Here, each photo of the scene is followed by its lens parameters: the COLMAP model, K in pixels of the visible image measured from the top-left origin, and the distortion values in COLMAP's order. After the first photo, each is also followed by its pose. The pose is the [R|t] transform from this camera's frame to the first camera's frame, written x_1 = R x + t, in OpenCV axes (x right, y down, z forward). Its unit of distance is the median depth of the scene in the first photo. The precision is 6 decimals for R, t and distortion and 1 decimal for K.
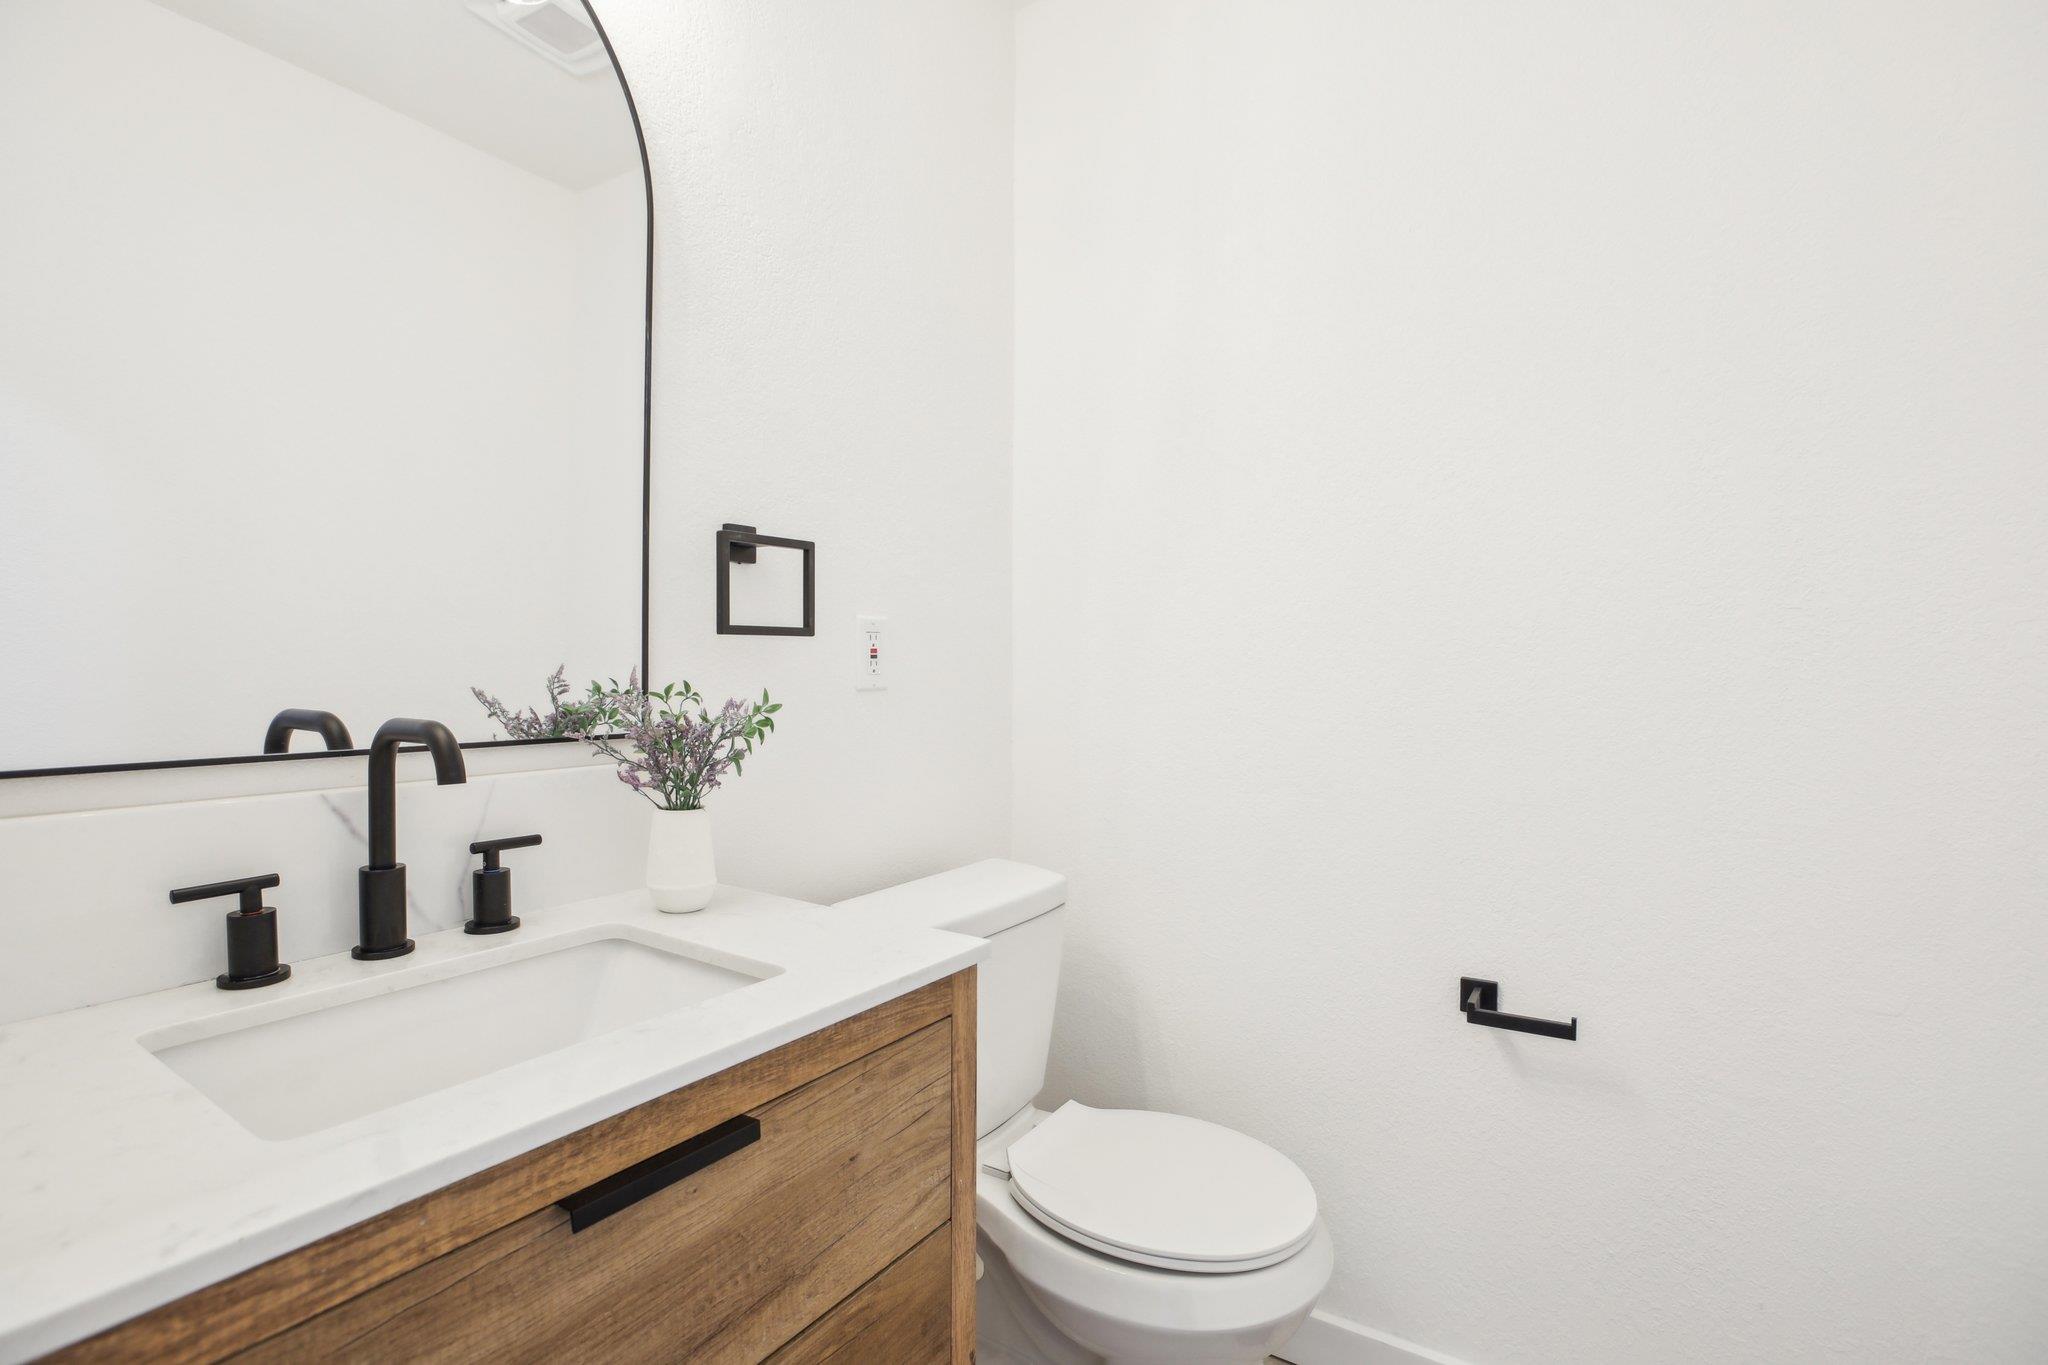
lens RADIAL K [[966.0, 0, 1031.4], [0, 966.0, 671.9], [0, 0, 1]] dist [-0.056250, 0.022167]
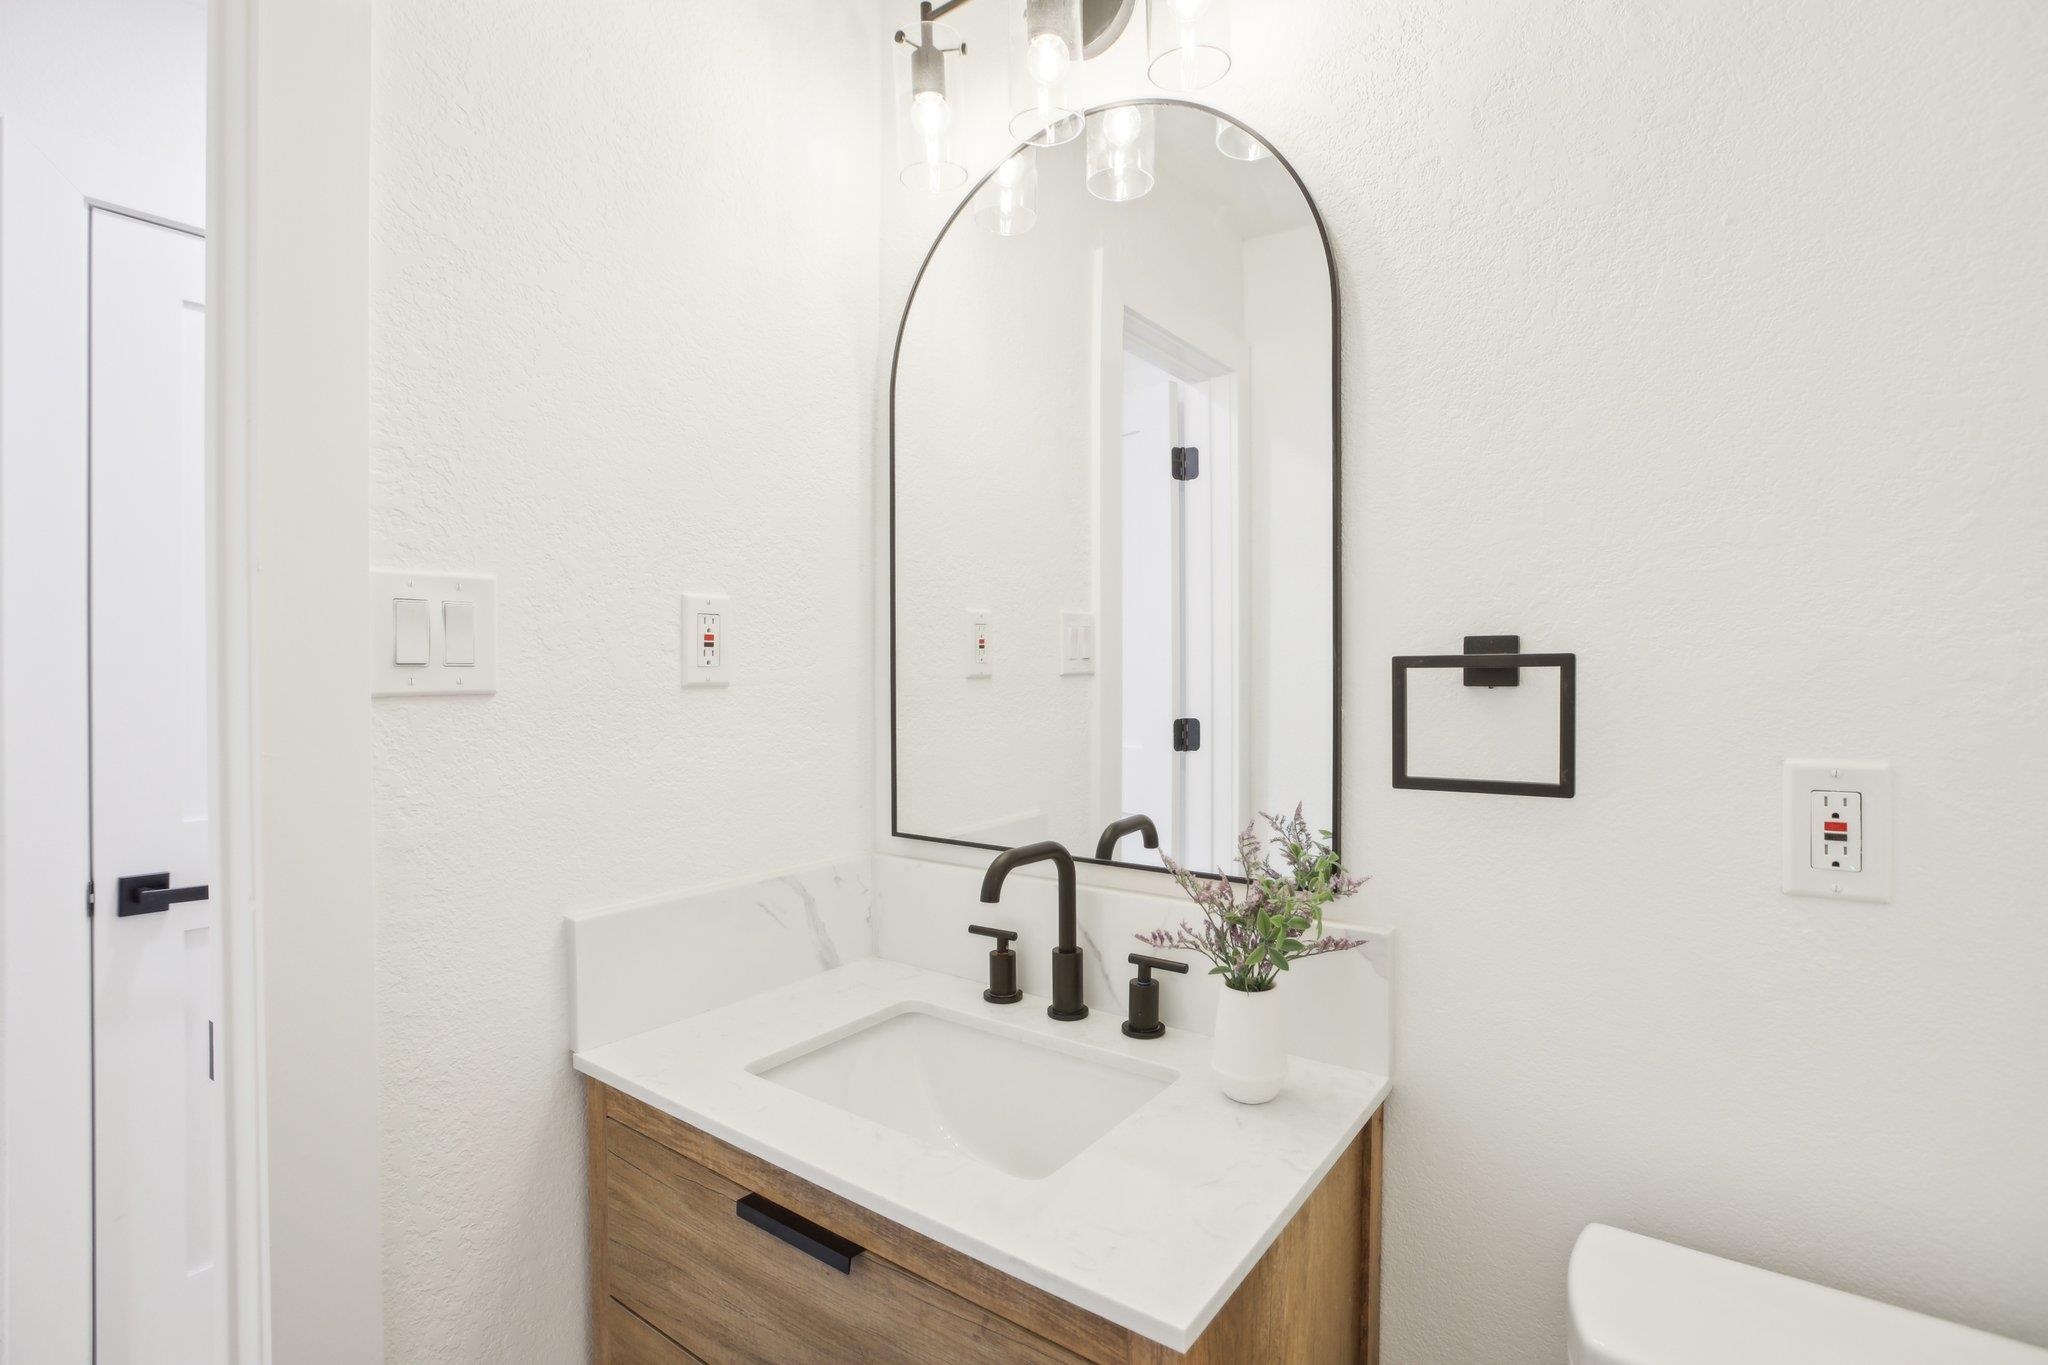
lens RADIAL K [[966.0, 0, 1031.4], [0, 966.0, 671.9], [0, 0, 1]] dist [-0.056250, 0.022167]
pose [[-0.055061, -0.000702, -0.998483, 0.701361], [-0.004023, 0.999992, -0.000481, -0.193694], [0.998475, 0.003990, -0.055063, 1.078697]]
